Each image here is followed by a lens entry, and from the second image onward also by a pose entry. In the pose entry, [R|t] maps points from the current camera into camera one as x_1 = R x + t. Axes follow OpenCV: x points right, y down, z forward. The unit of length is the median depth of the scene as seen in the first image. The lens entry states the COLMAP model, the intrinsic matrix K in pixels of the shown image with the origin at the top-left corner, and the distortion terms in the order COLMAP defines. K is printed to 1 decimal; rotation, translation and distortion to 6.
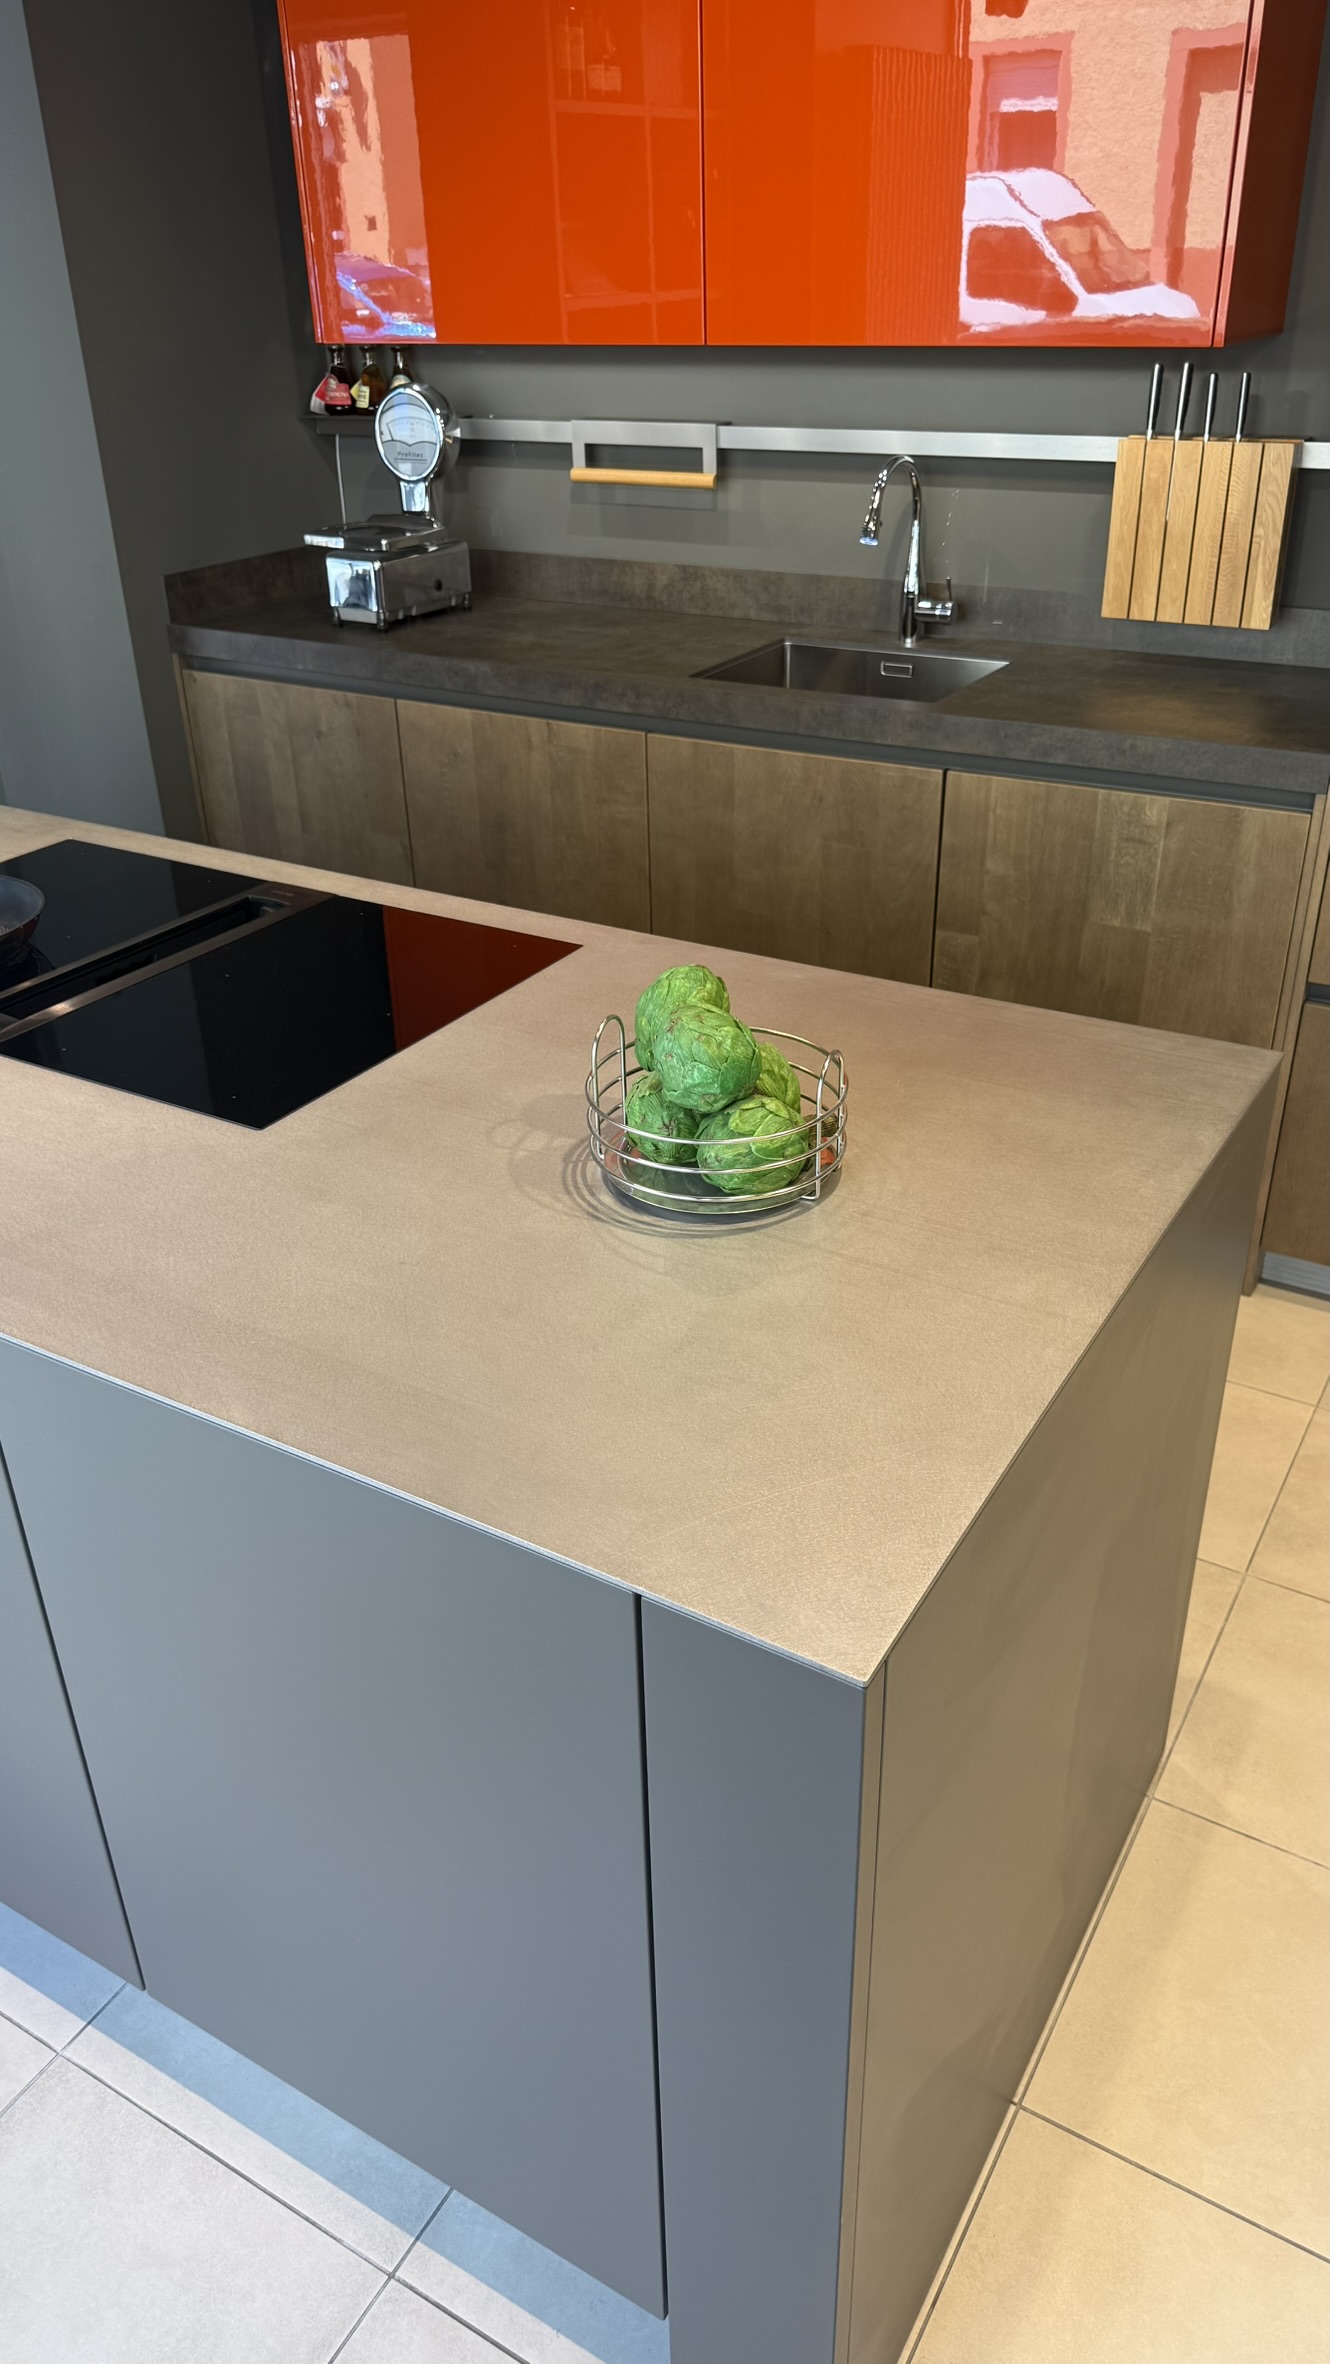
lens RADIAL K [[1680.6, 0, 665.0], [0, 1680.6, 1182.0], [0, 0, 1]] dist [0.066818, -0.094069]
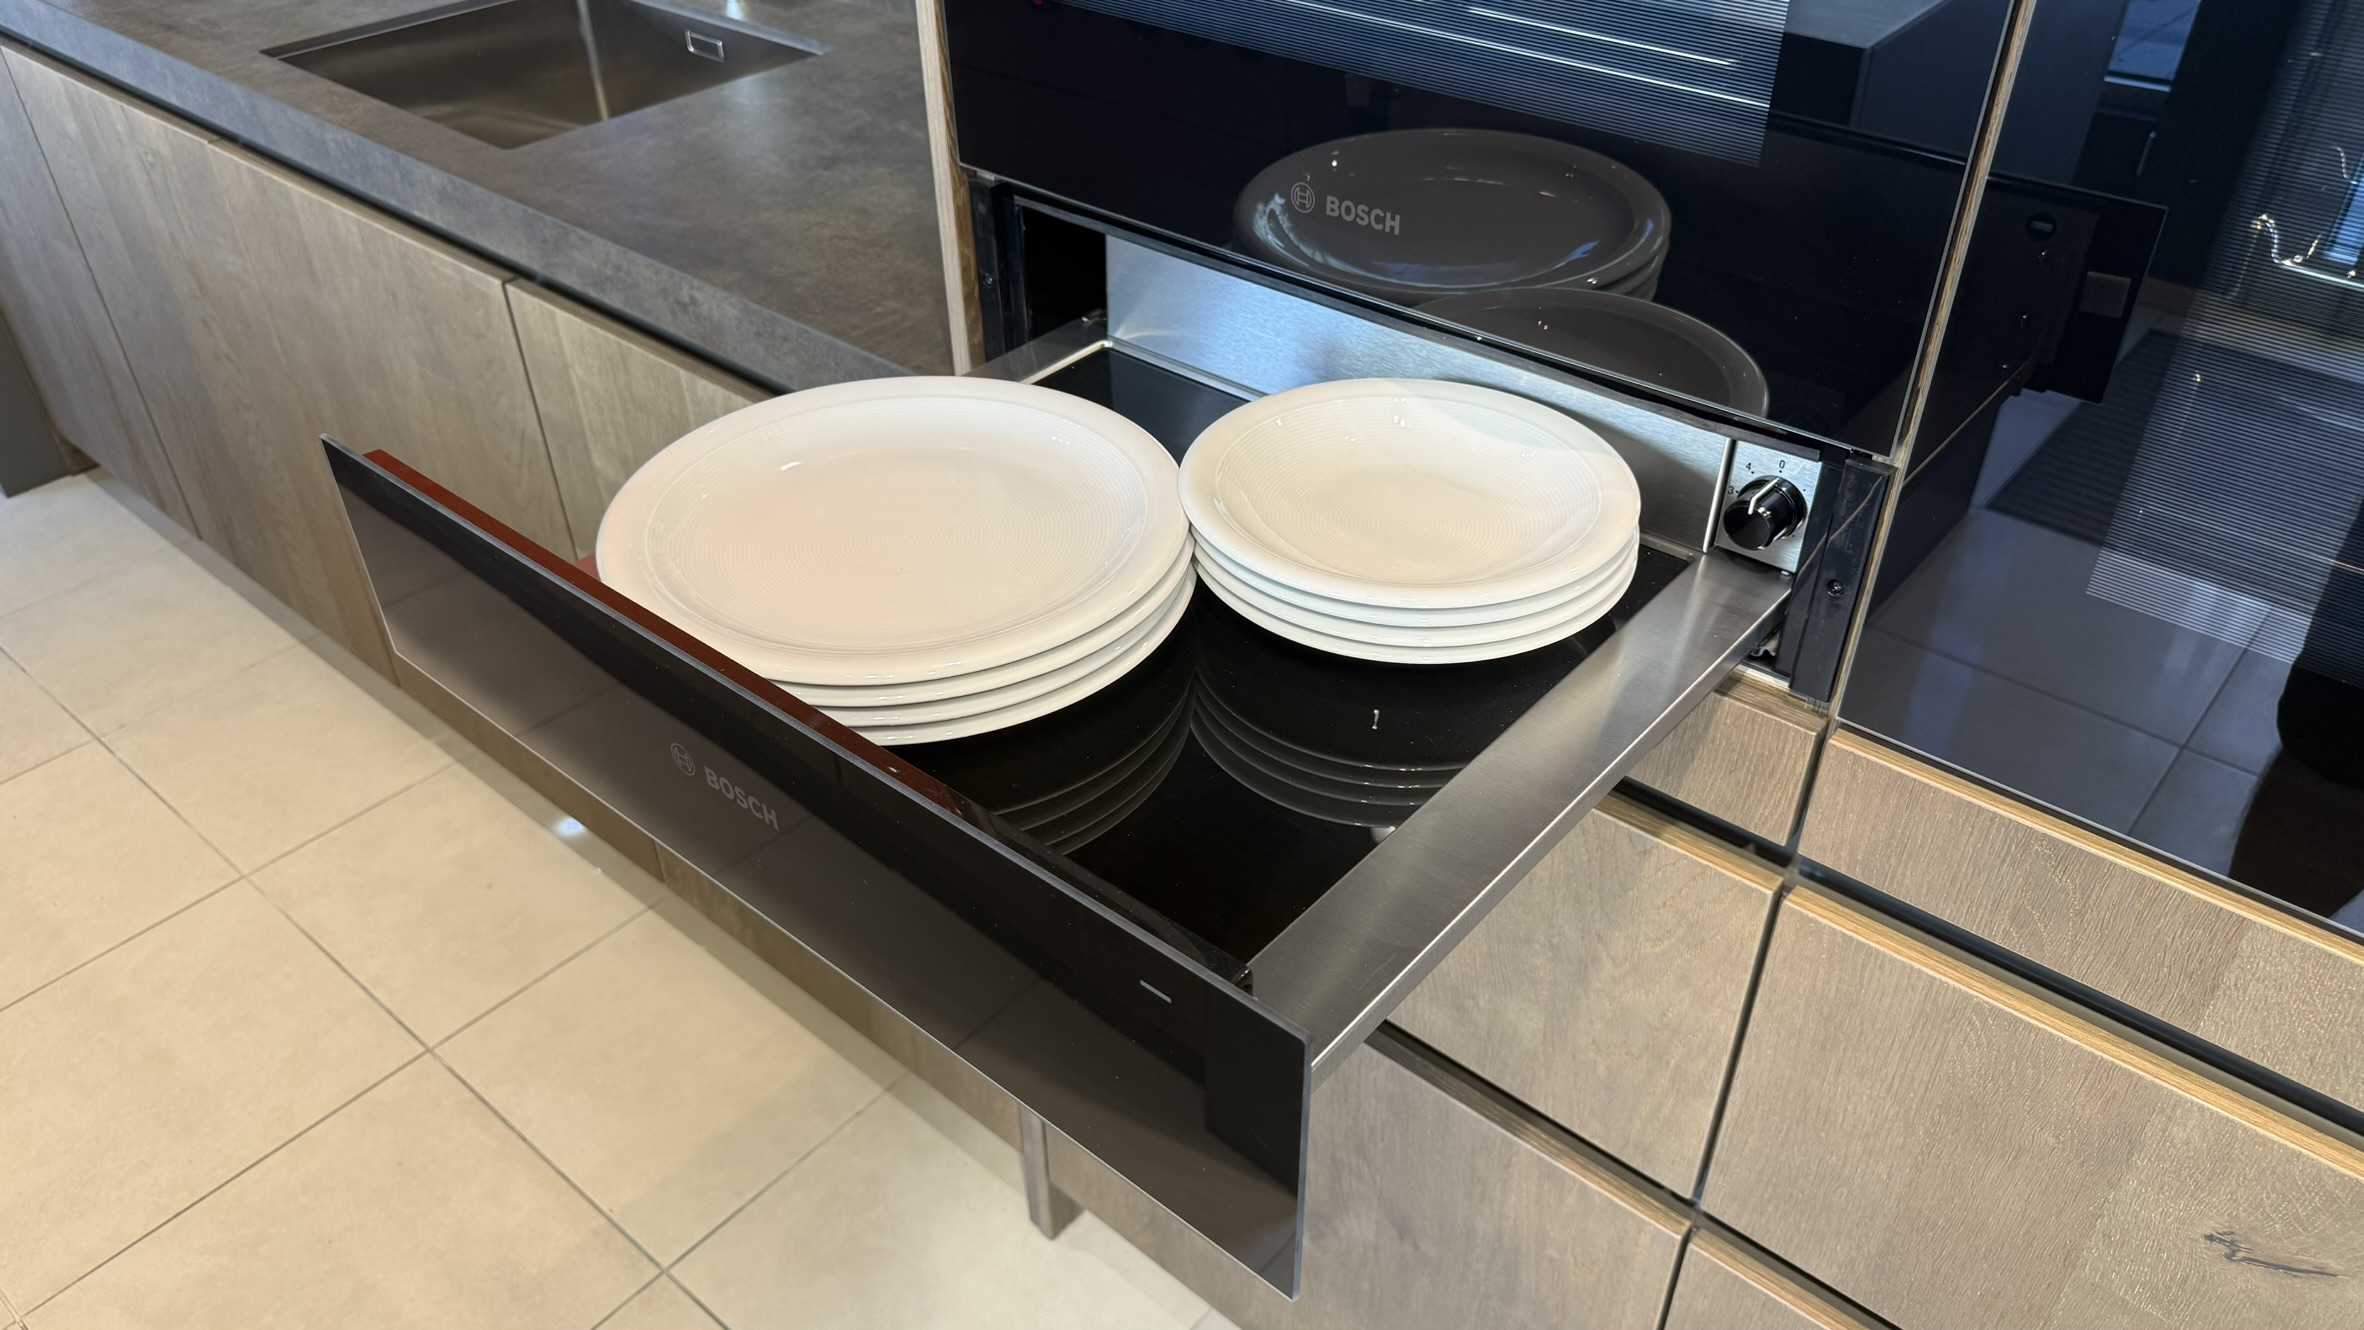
lens RADIAL K [[1680.6, 0, 1209.3], [0, 1680.6, 657.6], [0, 0, 1]] dist [0.066818, -0.094069]
pose [[0.985813, 0.111538, -0.125429, 0.443656], [-0.093583, 0.985587, 0.140924, -0.211465], [0.139339, -0.127187, 0.982043, 0.460987]]
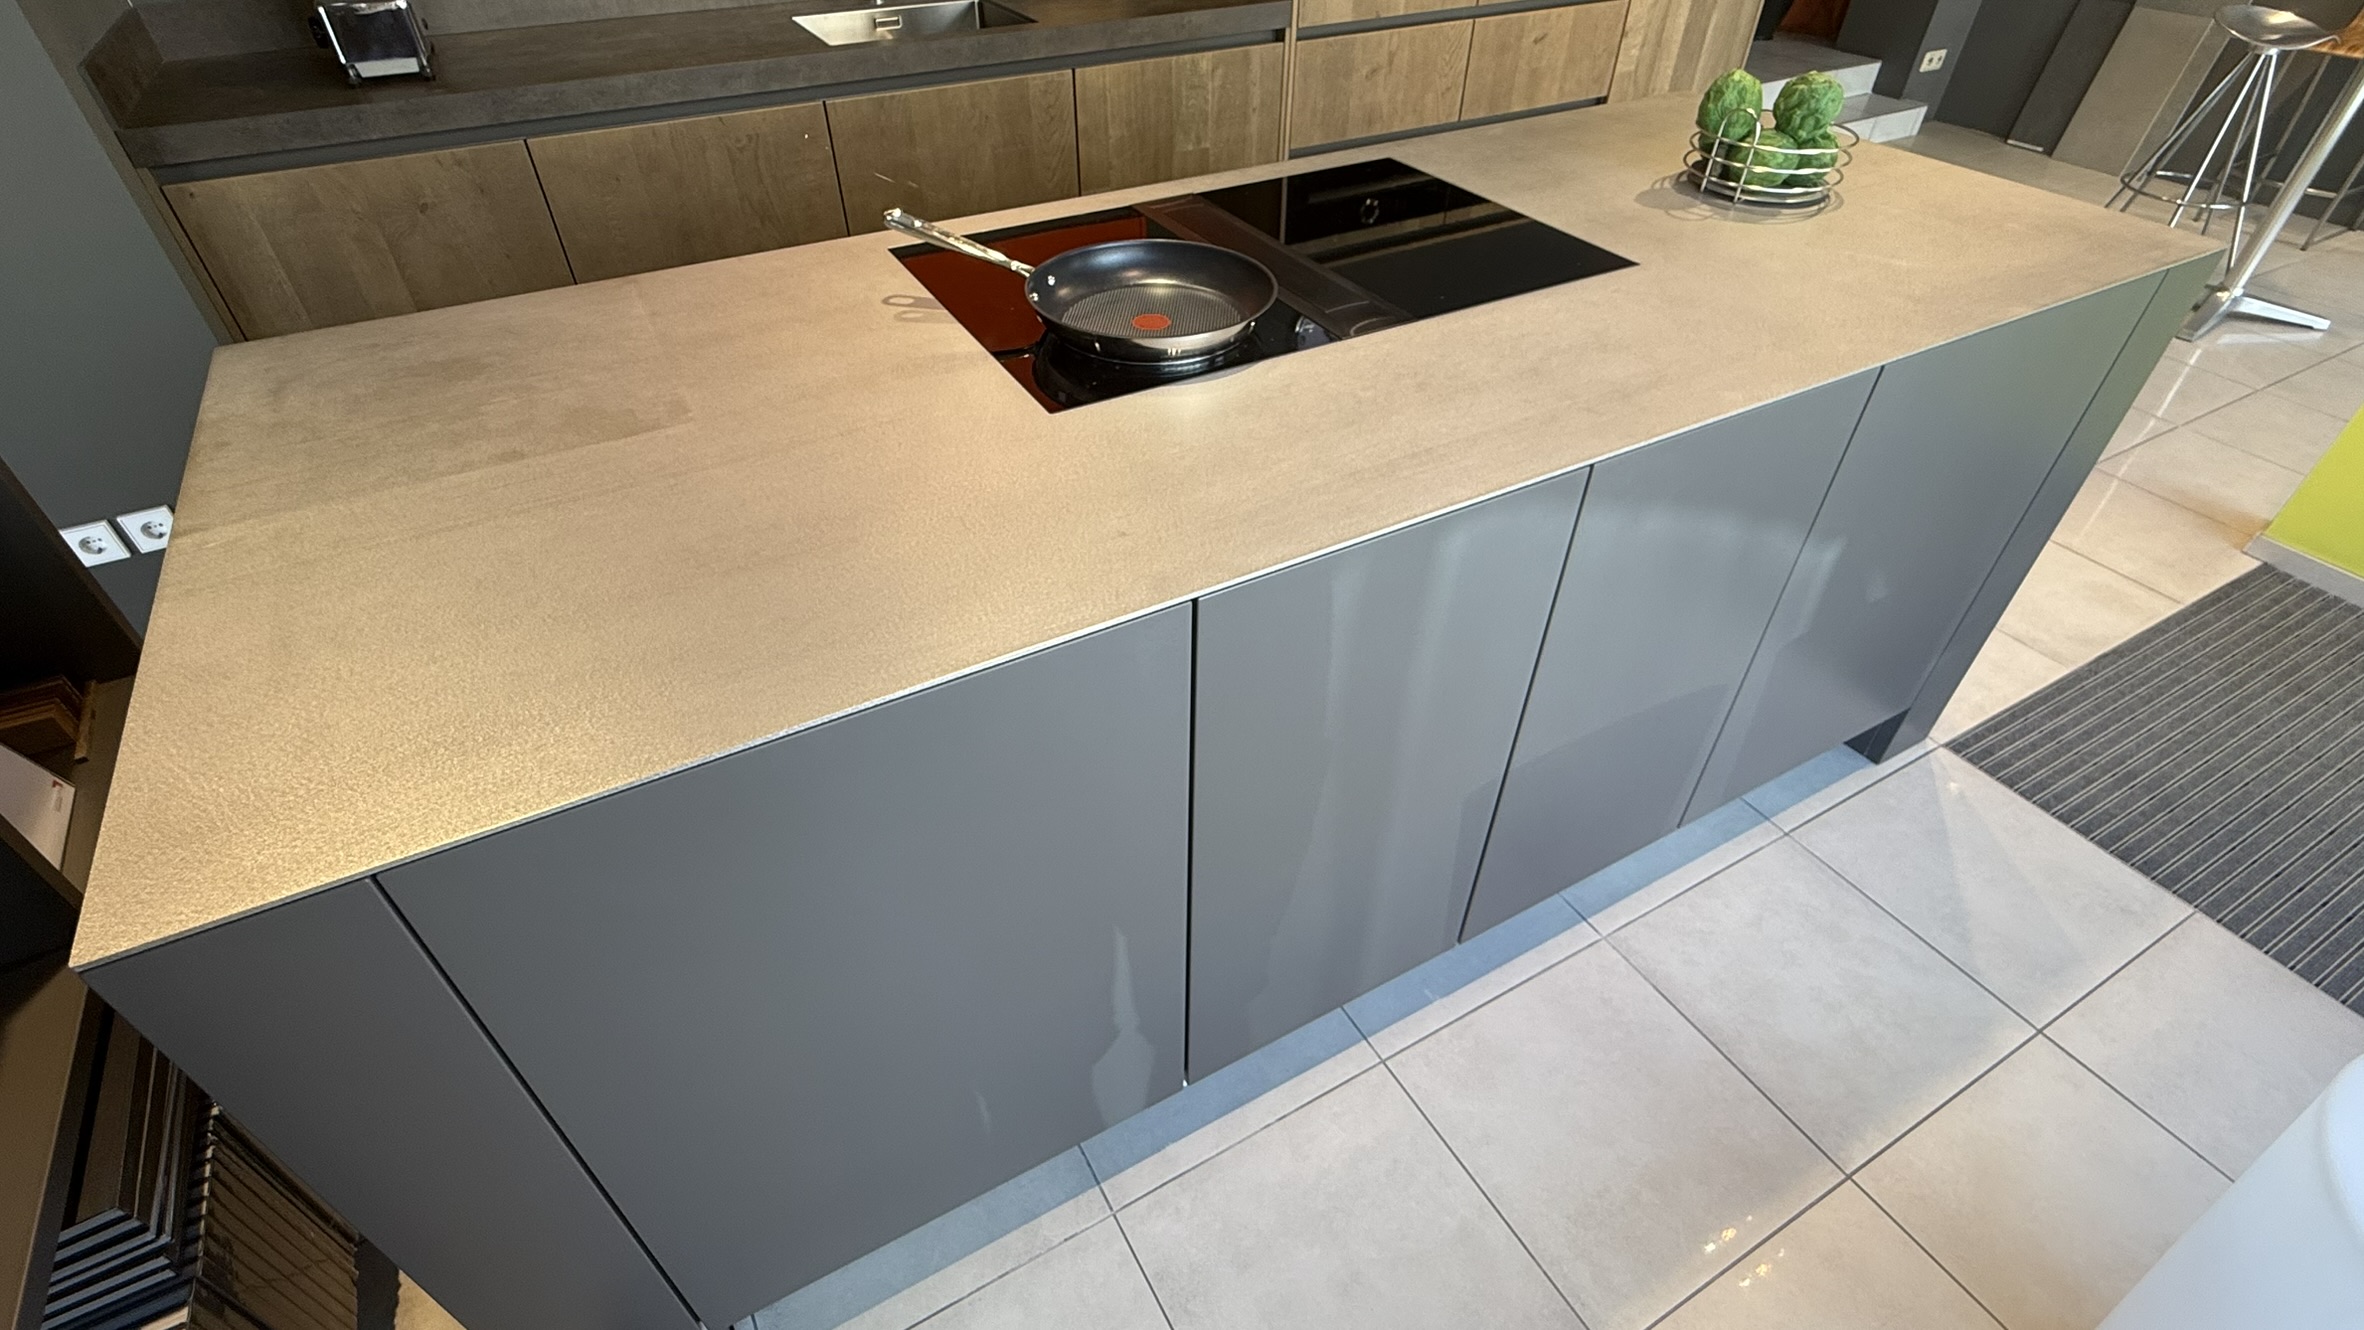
lens RADIAL K [[1101.2, 0, 1182.0], [0, 1101.2, 665.0], [0, 0, 1]] dist [0.001884, -0.000465]
pose [[0.494055, -0.548922, 0.674236, -0.640979], [0.411201, 0.830802, 0.375076, -0.132210], [-0.766044, 0.091938, 0.636179, 0.377326]]
